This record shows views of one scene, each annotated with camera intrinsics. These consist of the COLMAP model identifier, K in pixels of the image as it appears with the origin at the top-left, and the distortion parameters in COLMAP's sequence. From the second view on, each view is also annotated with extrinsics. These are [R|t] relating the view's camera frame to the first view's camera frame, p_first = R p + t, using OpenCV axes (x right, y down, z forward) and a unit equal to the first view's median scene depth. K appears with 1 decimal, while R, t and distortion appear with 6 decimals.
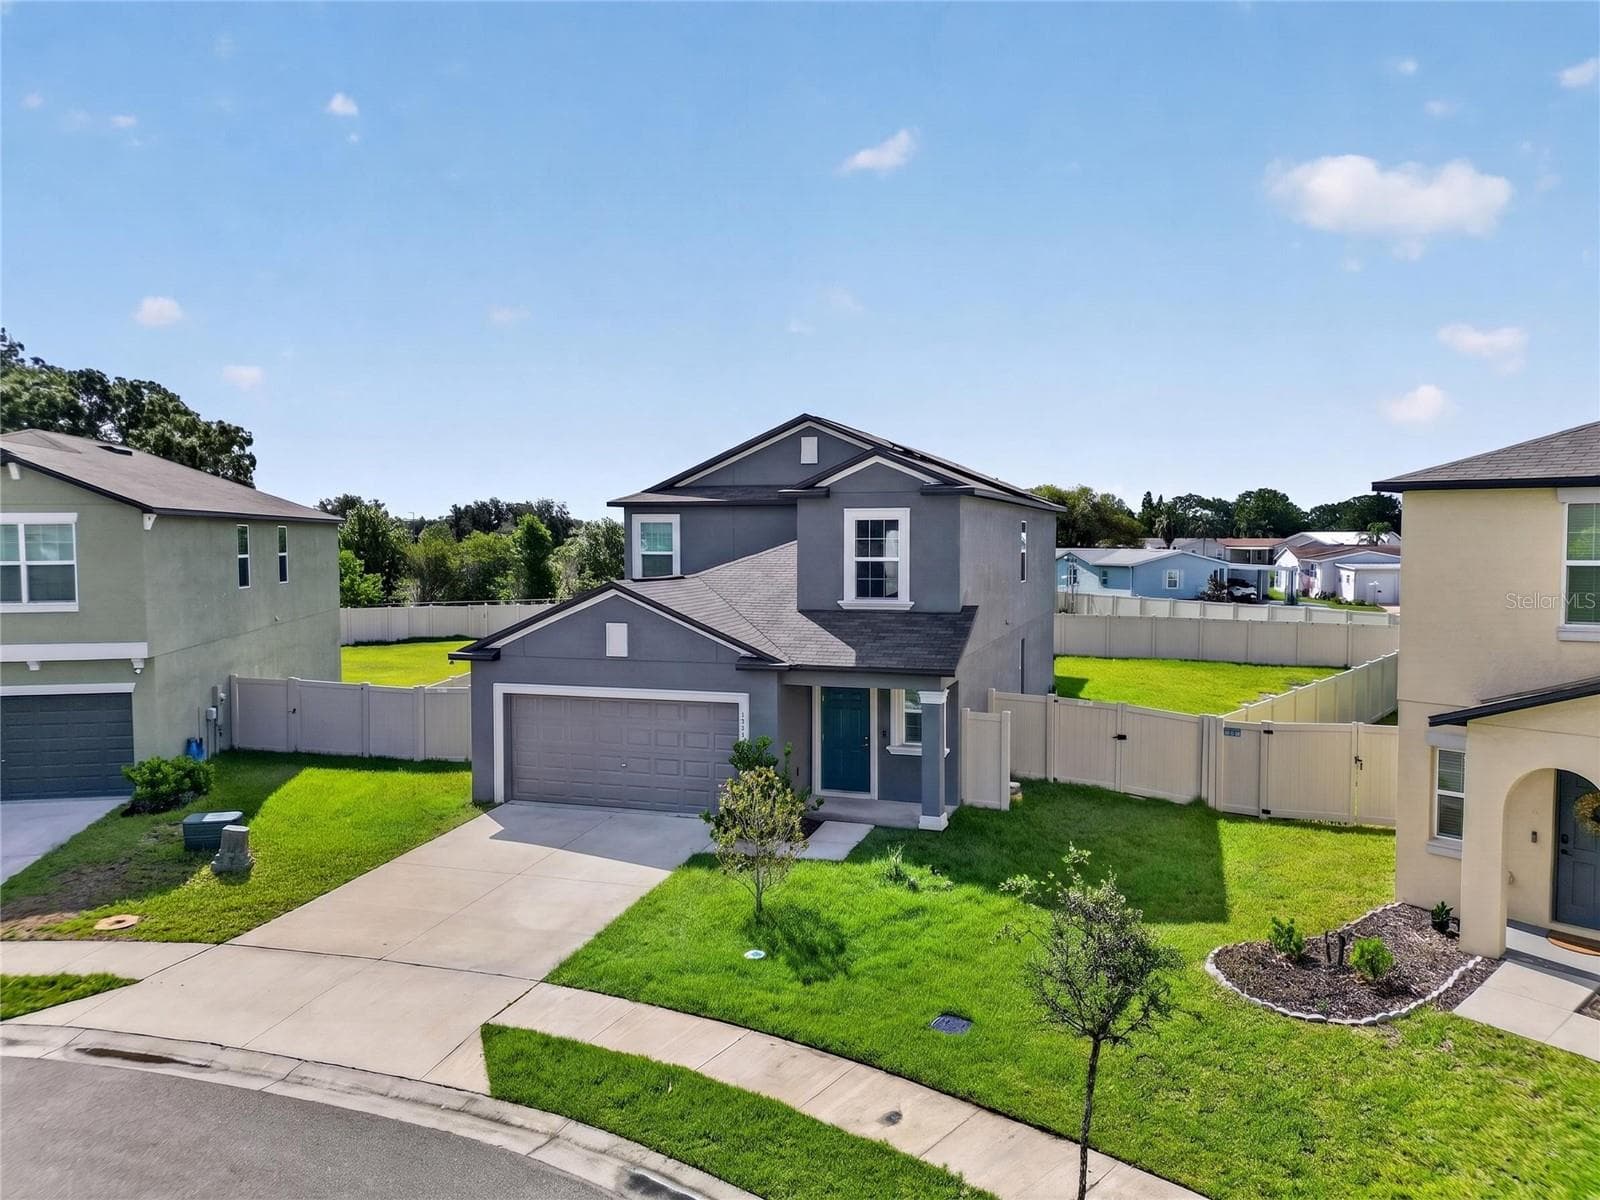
lens RADIAL K [[1110.5, 0, 809.3], [0, 1110.5, 606.1], [0, 0, 1]] dist [0.085371, -0.096119]
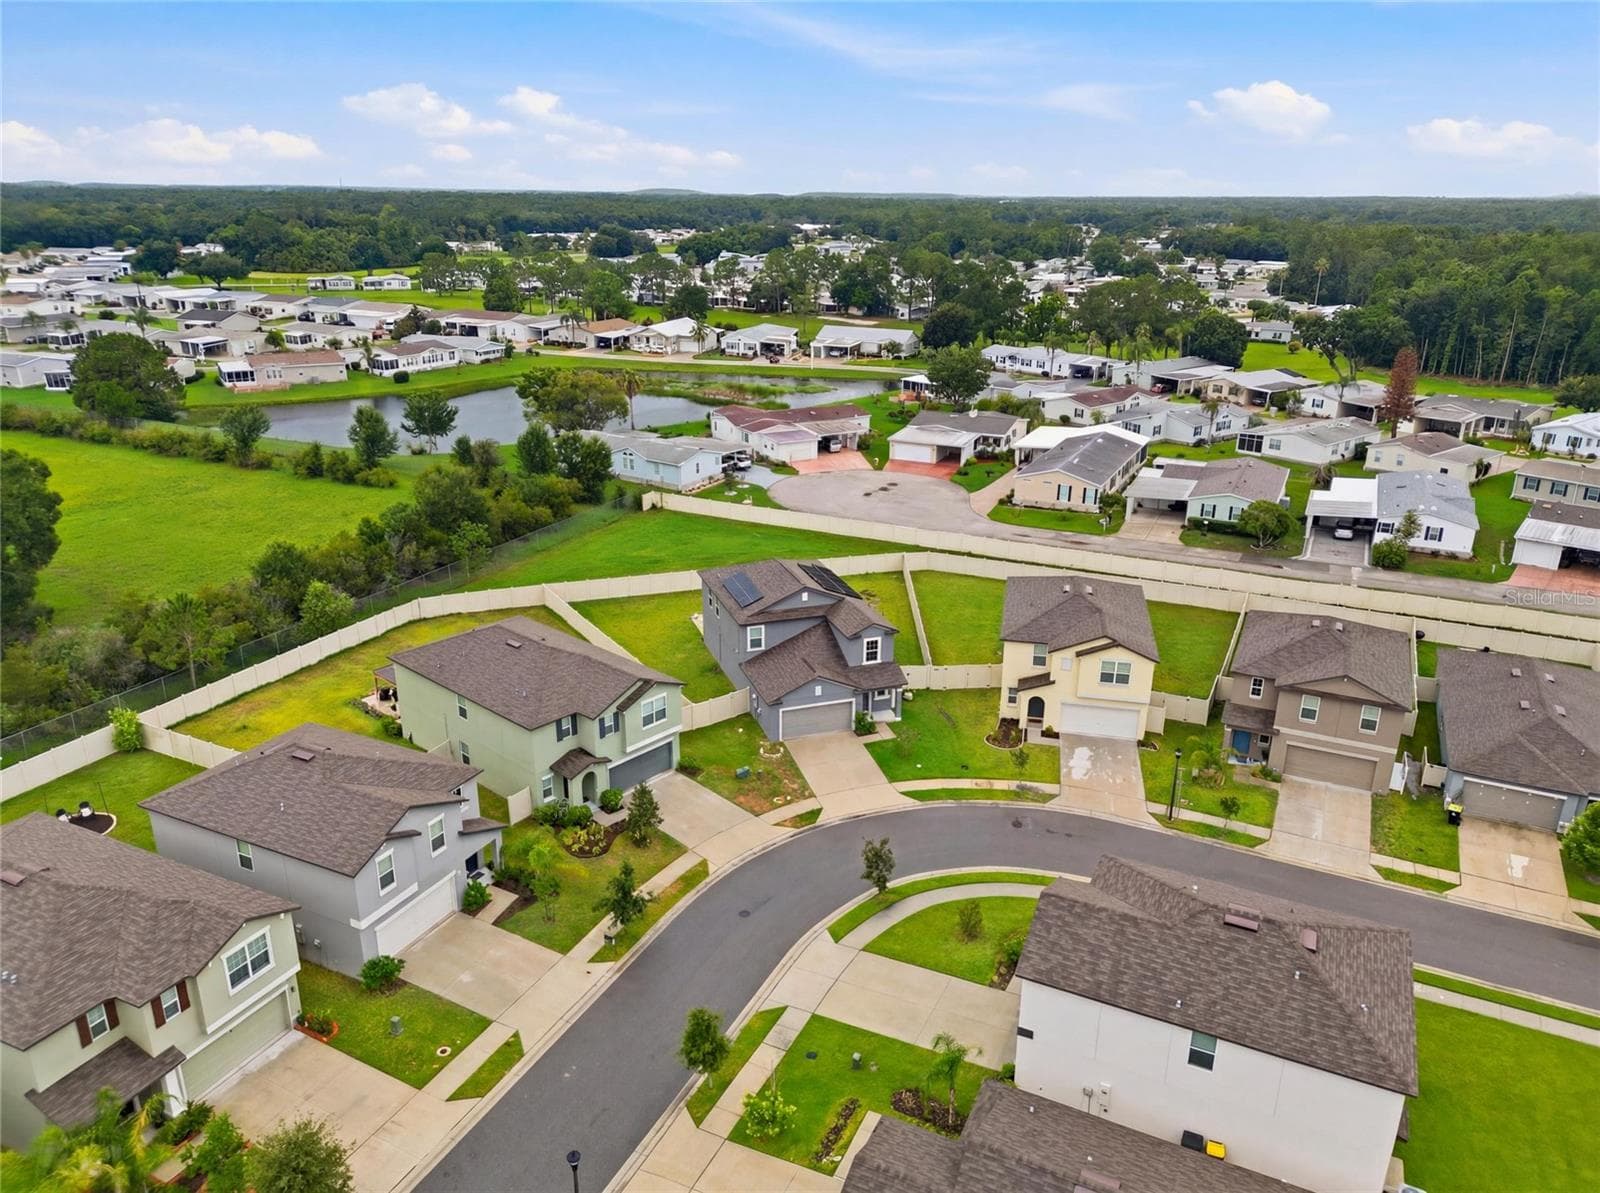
lens RADIAL K [[1110.5, 0, 809.3], [0, 1110.5, 602.6], [0, 0, 1]] dist [0.085371, -0.096119]
pose [[0.794058, -0.199155, 0.574291, -2.074591], [0.026539, 0.955260, 0.294574, -1.221309], [-0.607263, -0.218668, 0.763817, -1.527178]]
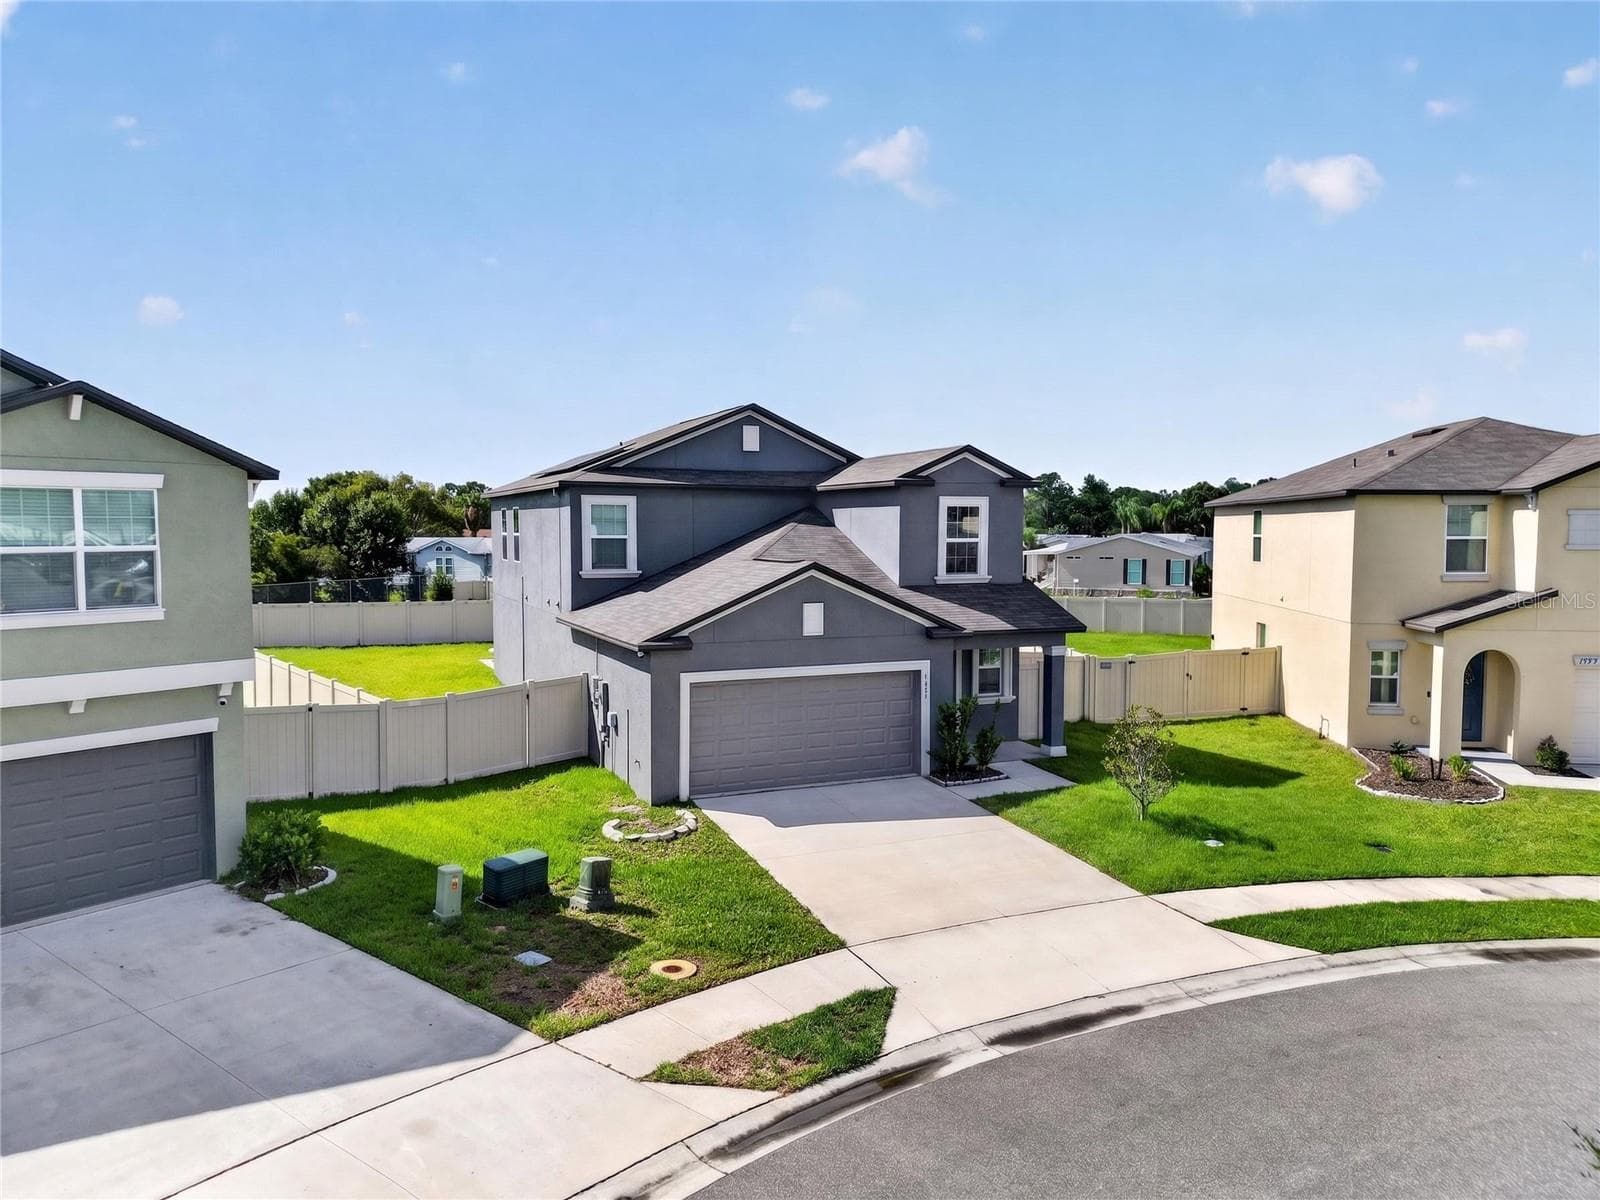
lens RADIAL K [[1110.5, 0, 809.3], [0, 1110.5, 606.1], [0, 0, 1]] dist [0.085371, -0.096119]
pose [[0.737539, -0.041607, 0.674021, -0.841200], [0.036432, 0.999098, 0.021808, -0.004319], [-0.674321, 0.008471, 0.738390, 0.240656]]
